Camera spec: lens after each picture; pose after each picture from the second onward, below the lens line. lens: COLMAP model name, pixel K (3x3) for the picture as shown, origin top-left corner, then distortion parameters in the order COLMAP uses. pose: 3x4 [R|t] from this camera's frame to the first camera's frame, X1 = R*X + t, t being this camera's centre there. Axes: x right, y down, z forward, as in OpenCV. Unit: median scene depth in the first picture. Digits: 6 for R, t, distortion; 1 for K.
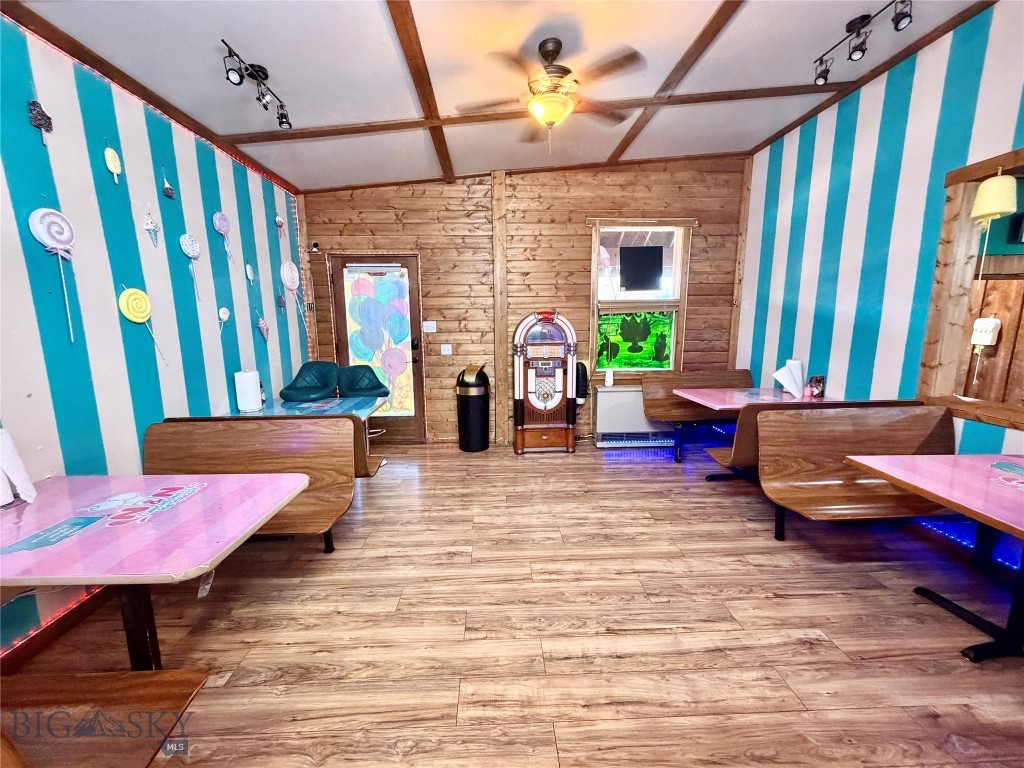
lens RADIAL K [[408.0, 0, 507.6], [0, 408.0, 382.8], [0, 0, 1]] dist [-0.001218, 0.000284]
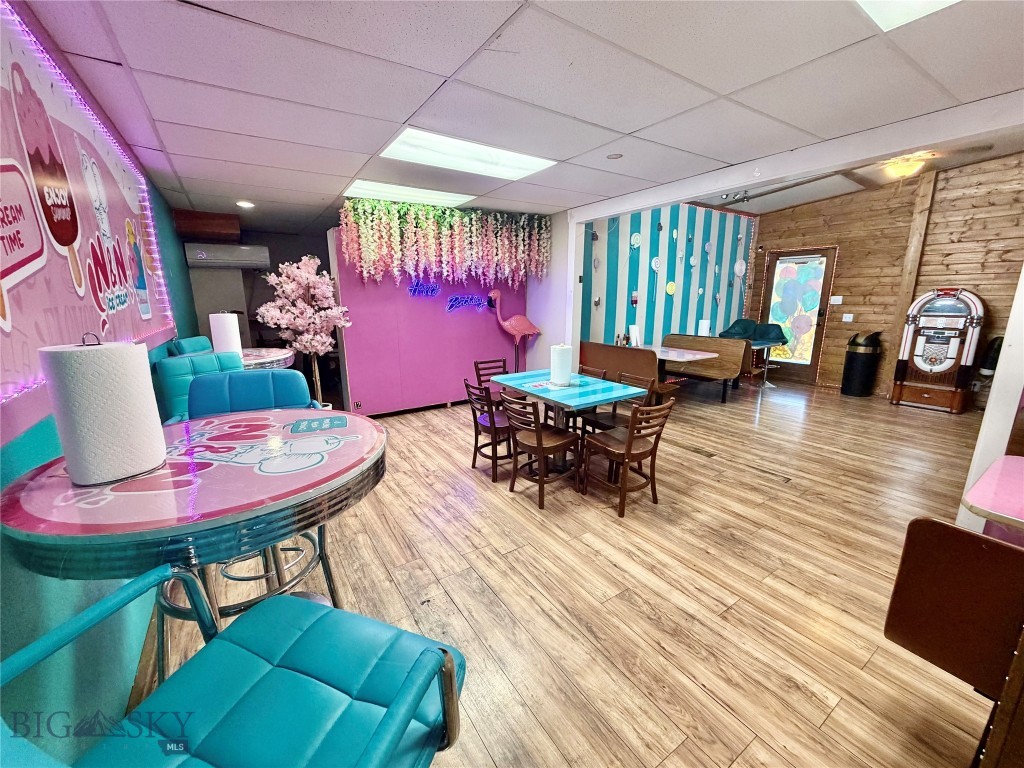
lens RADIAL K [[408.0, 0, 506.0], [0, 408.0, 384.2], [0, 0, 1]] dist [-0.001218, 0.000284]
pose [[0.515902, 0.187960, -0.835773, 0.455719], [-0.137076, 0.981174, 0.136046, 0.109815], [0.845609, 0.044378, 0.531955, -0.679631]]
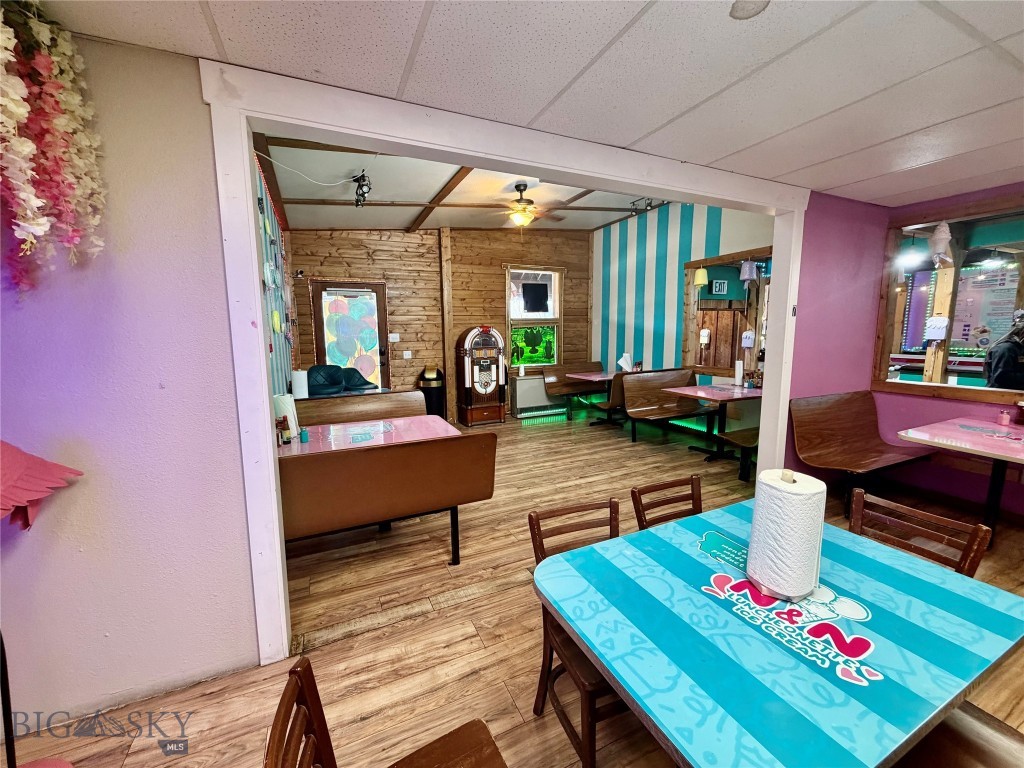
lens RADIAL K [[408.0, 0, 509.1], [0, 408.0, 383.0], [0, 0, 1]] dist [-0.001218, 0.000284]
pose [[0.919033, -0.054595, 0.390380, -0.394434], [0.068328, 0.997434, -0.021364, 0.064438], [-0.388212, 0.046308, 0.920406, -0.361414]]
